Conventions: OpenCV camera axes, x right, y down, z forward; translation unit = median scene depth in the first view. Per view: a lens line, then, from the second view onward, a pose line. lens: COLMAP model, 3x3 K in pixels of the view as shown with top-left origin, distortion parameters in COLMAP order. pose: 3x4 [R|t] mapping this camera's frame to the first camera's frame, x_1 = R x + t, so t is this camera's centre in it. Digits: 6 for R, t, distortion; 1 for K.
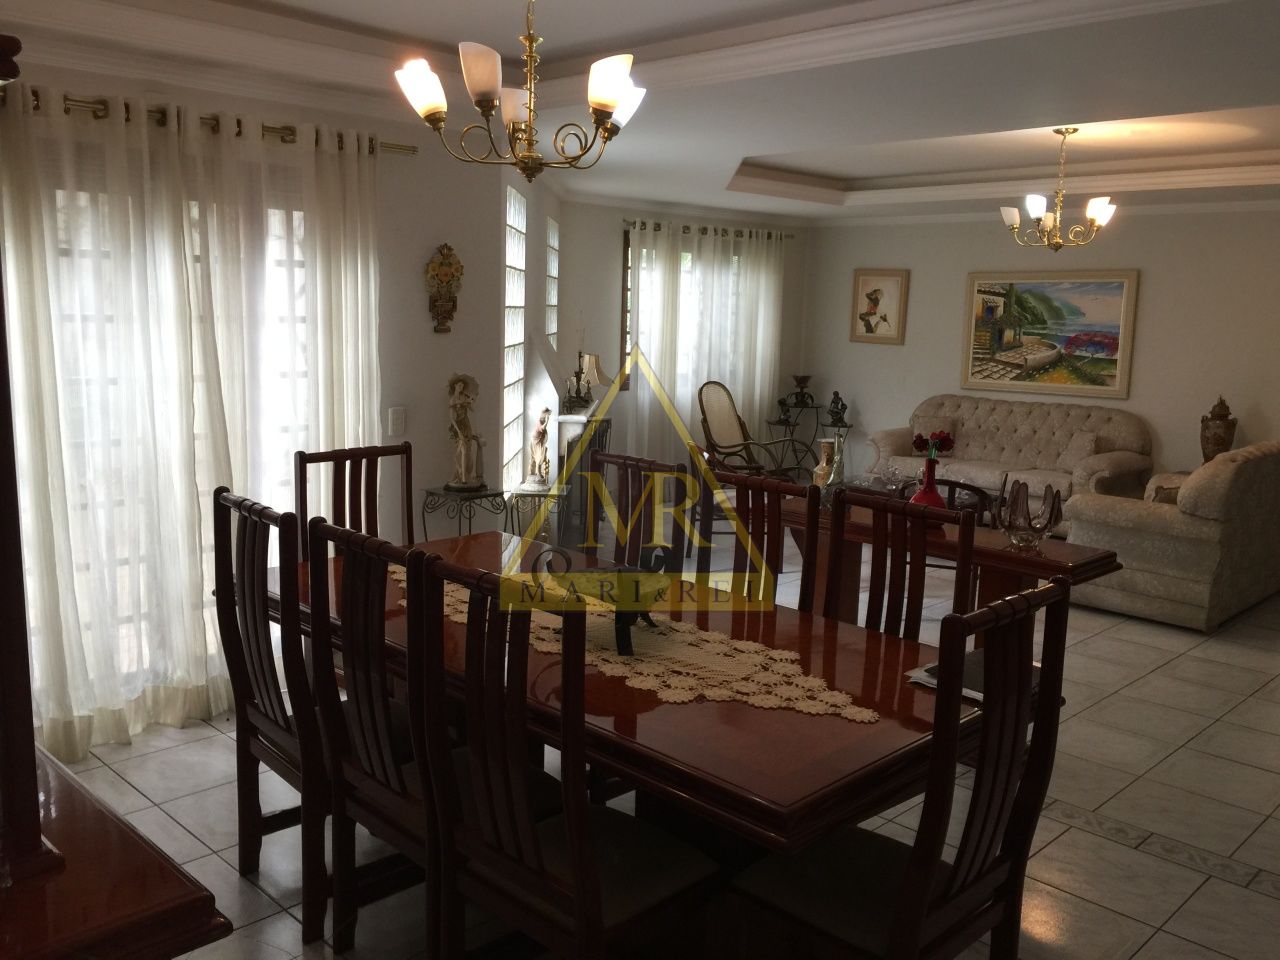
lens RADIAL K [[1089.3, 0, 642.6], [0, 1089.3, 466.3], [0, 0, 1]] dist [0.079835, -0.089472]
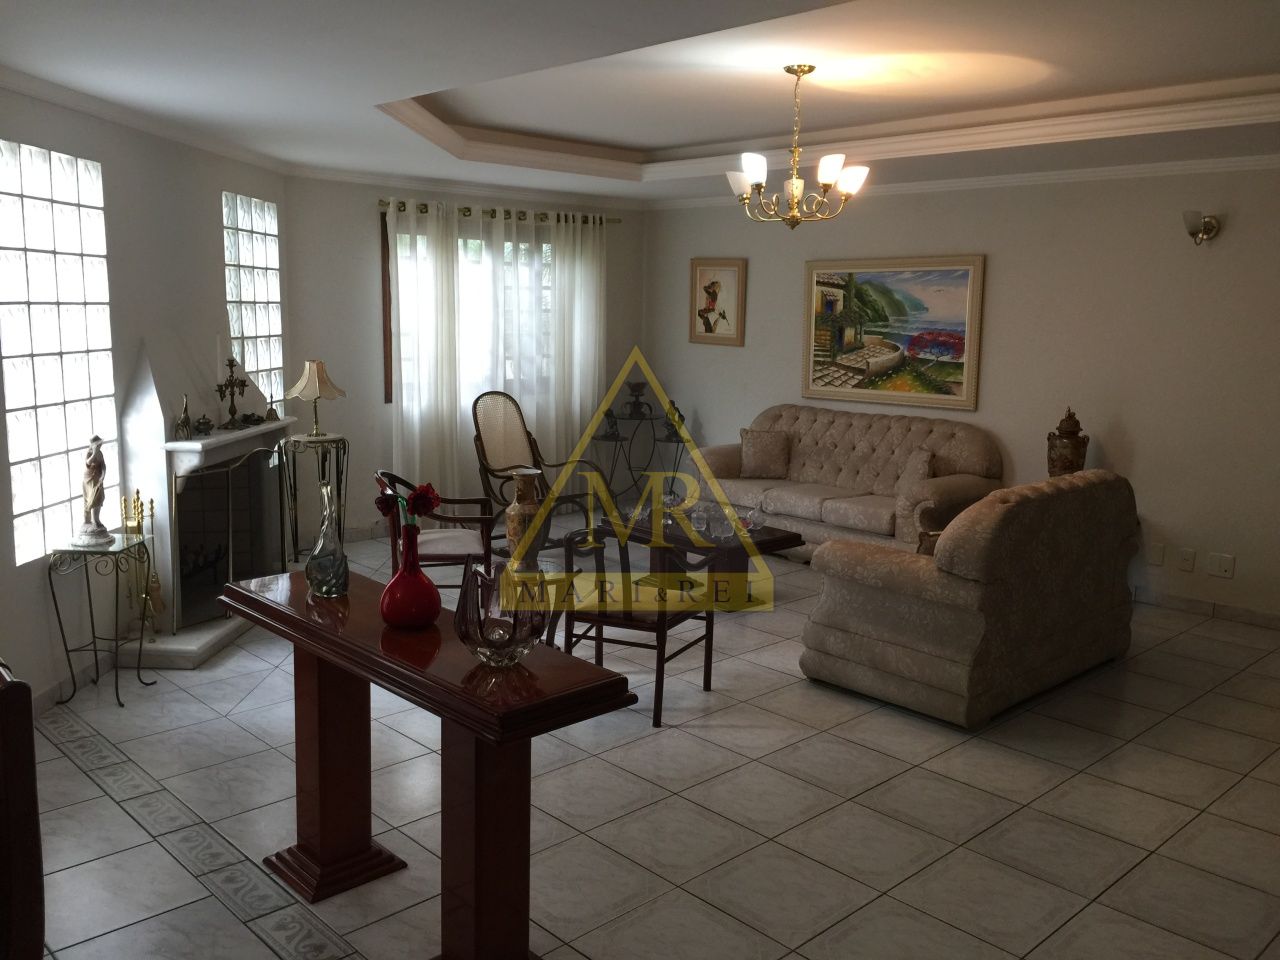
lens RADIAL K [[1089.3, 0, 642.6], [0, 1089.3, 466.3], [0, 0, 1]] dist [0.079835, -0.089472]
pose [[0.999583, -0.004873, -0.028445, 0.204689], [0.004917, 0.999987, 0.001464, -0.020809], [0.028438, -0.001604, 0.999594, 0.161029]]
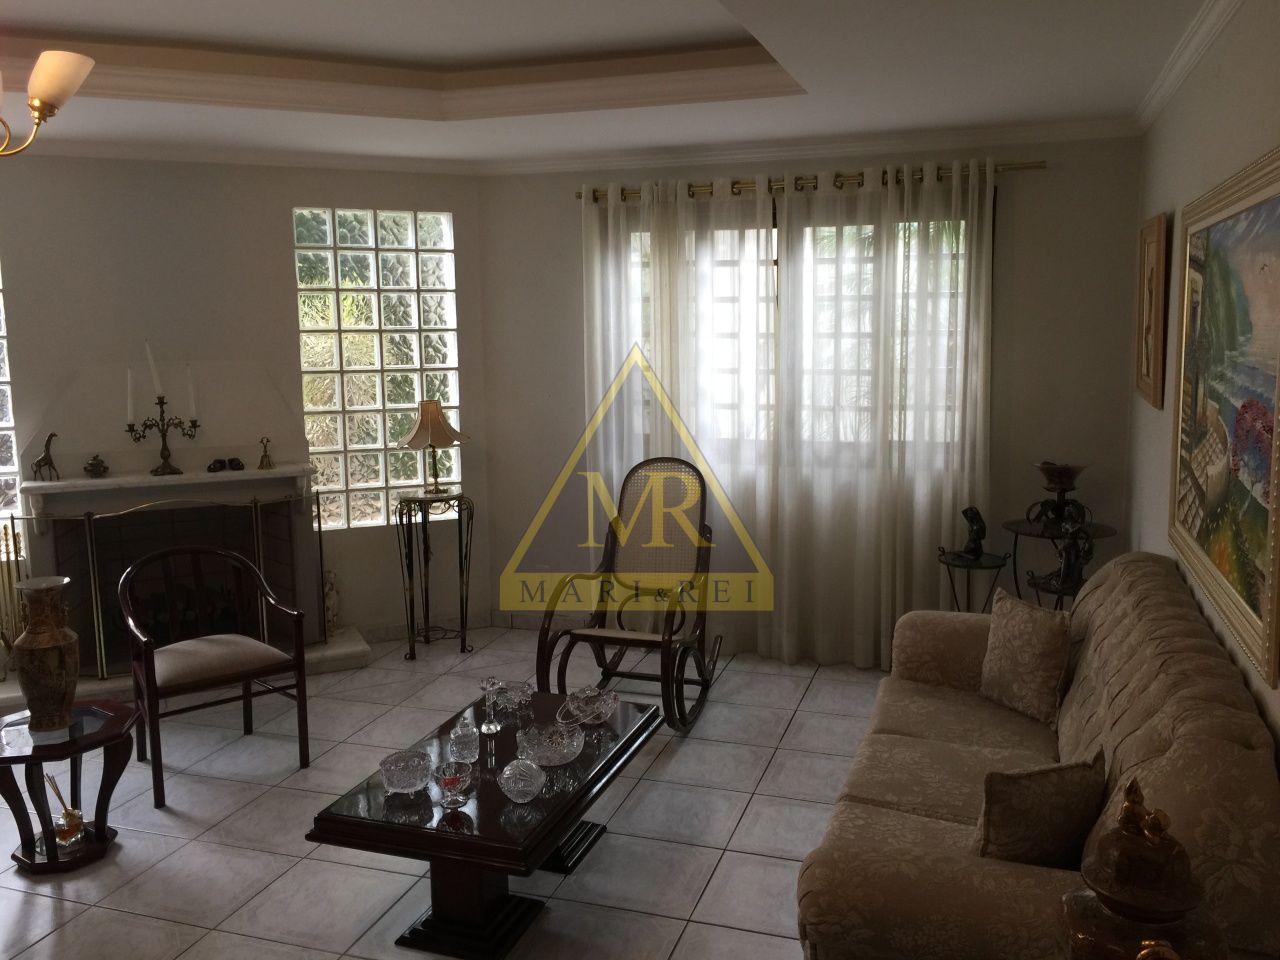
lens RADIAL K [[1089.3, 0, 642.6], [0, 1089.3, 466.3], [0, 0, 1]] dist [0.079835, -0.089472]
pose [[0.440368, 0.102398, -0.891959, 0.564235], [-0.110063, 0.992138, 0.059559, -0.106432], [0.891045, 0.071944, 0.448176, 0.744576]]
